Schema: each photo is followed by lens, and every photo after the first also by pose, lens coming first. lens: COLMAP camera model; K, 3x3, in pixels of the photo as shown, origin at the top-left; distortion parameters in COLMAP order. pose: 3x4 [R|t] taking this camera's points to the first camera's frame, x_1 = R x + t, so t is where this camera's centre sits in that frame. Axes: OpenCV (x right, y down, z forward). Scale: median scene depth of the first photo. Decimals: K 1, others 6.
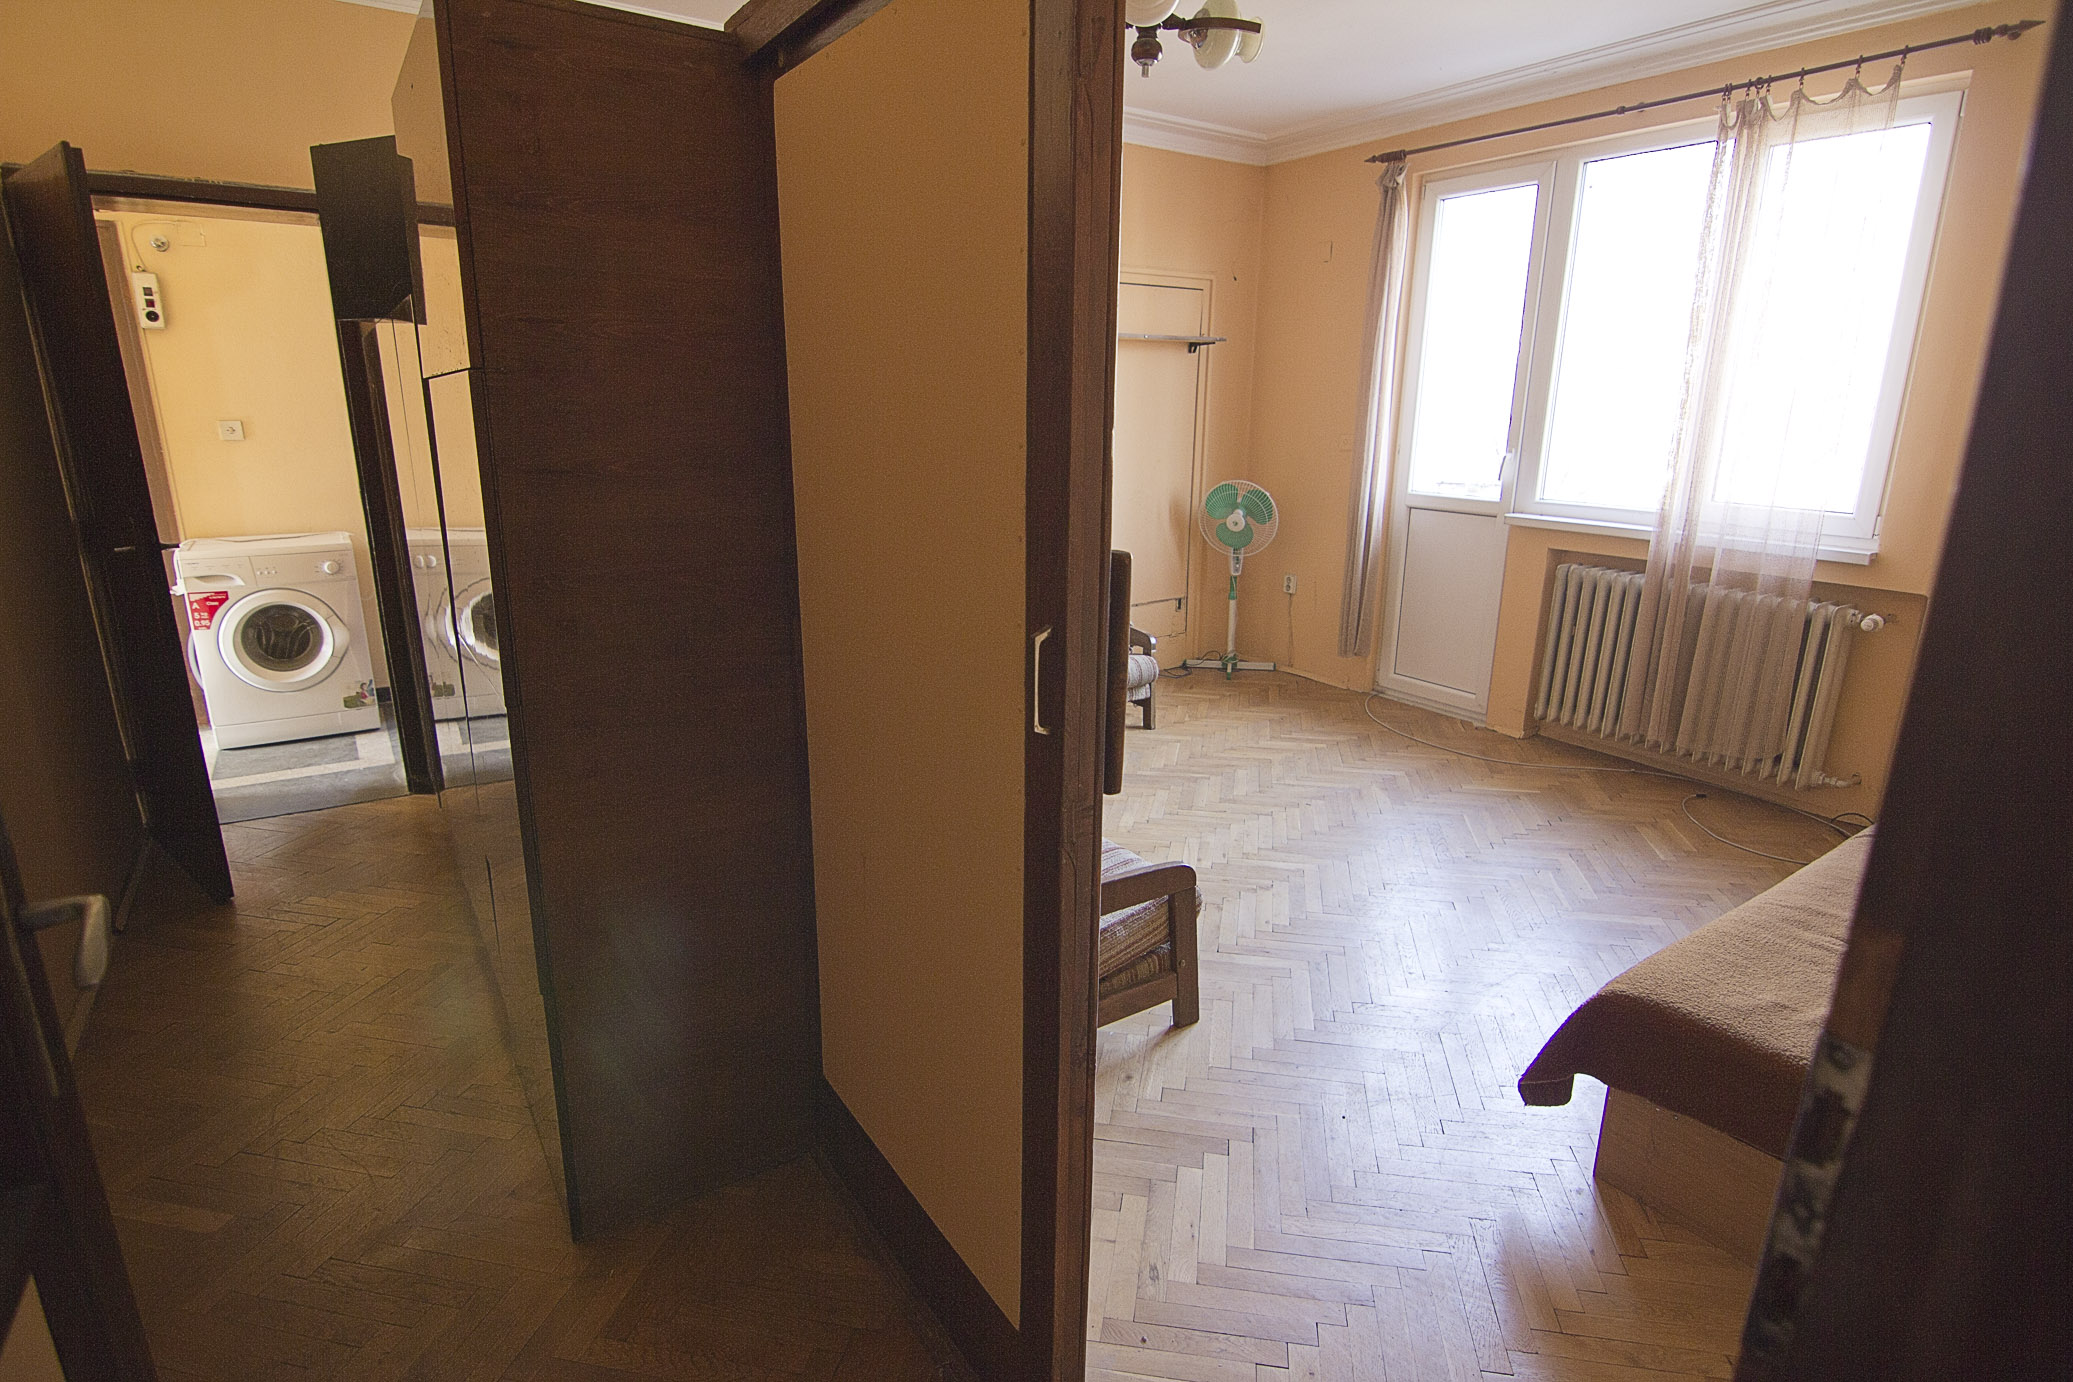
lens RADIAL K [[1049.7, 0, 1045.7], [0, 1049.7, 689.0], [0, 0, 1]] dist [0.001501, -0.019974]
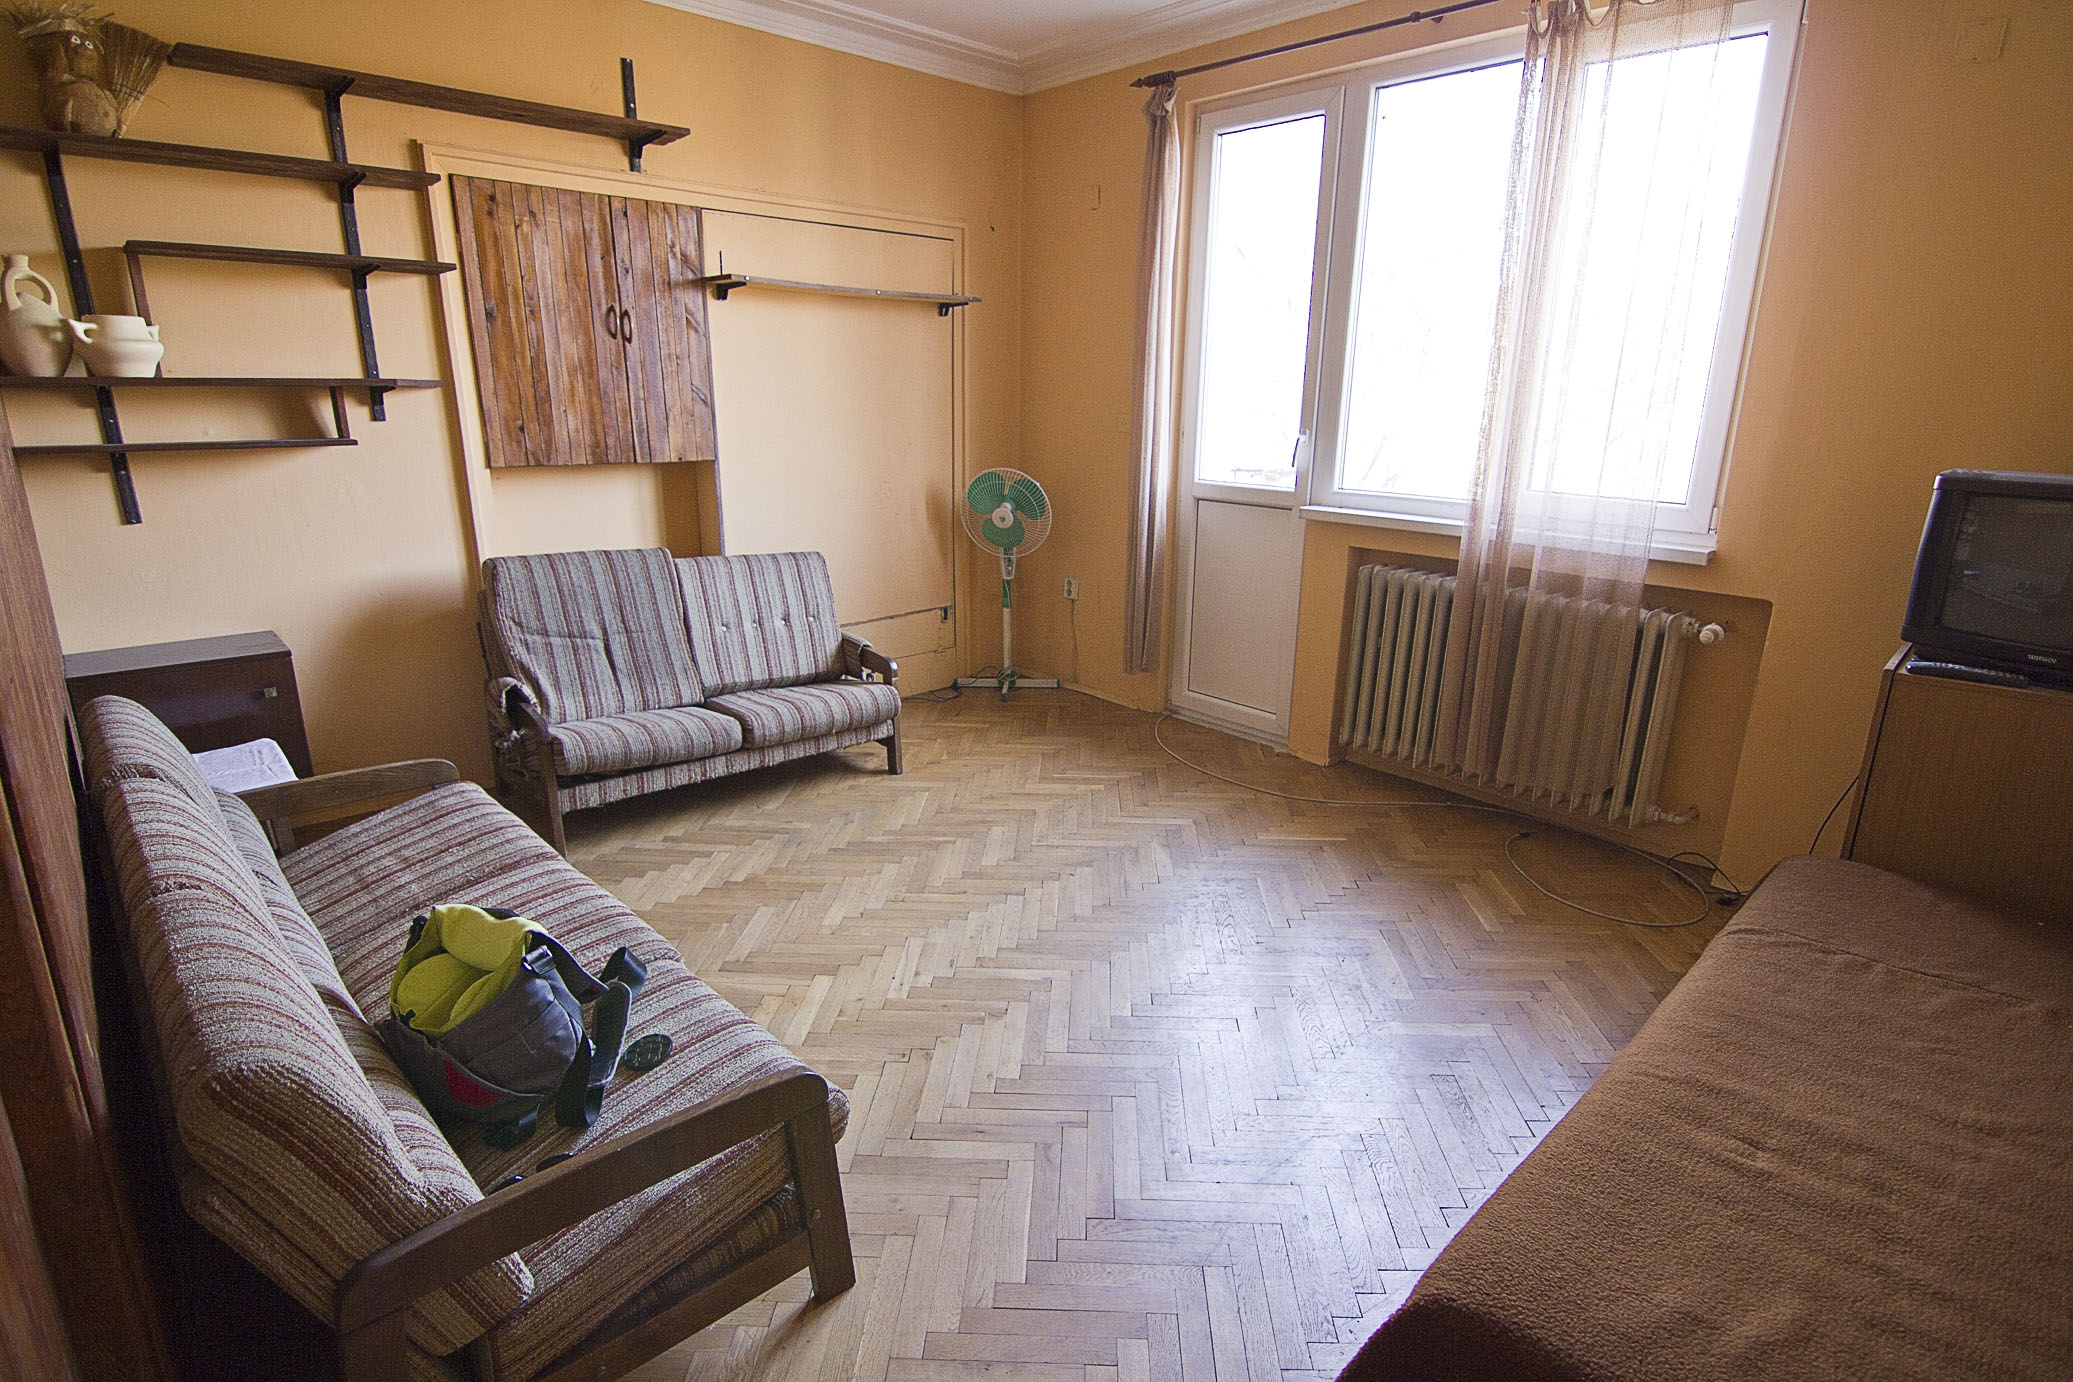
lens RADIAL K [[1049.7, 0, 1045.7], [0, 1049.7, 689.0], [0, 0, 1]] dist [0.001501, -0.019974]
pose [[0.988382, -0.035163, 0.147869, 0.109339], [0.033446, 0.999341, 0.014088, -0.040179], [-0.148267, -0.008978, 0.988907, 0.198922]]
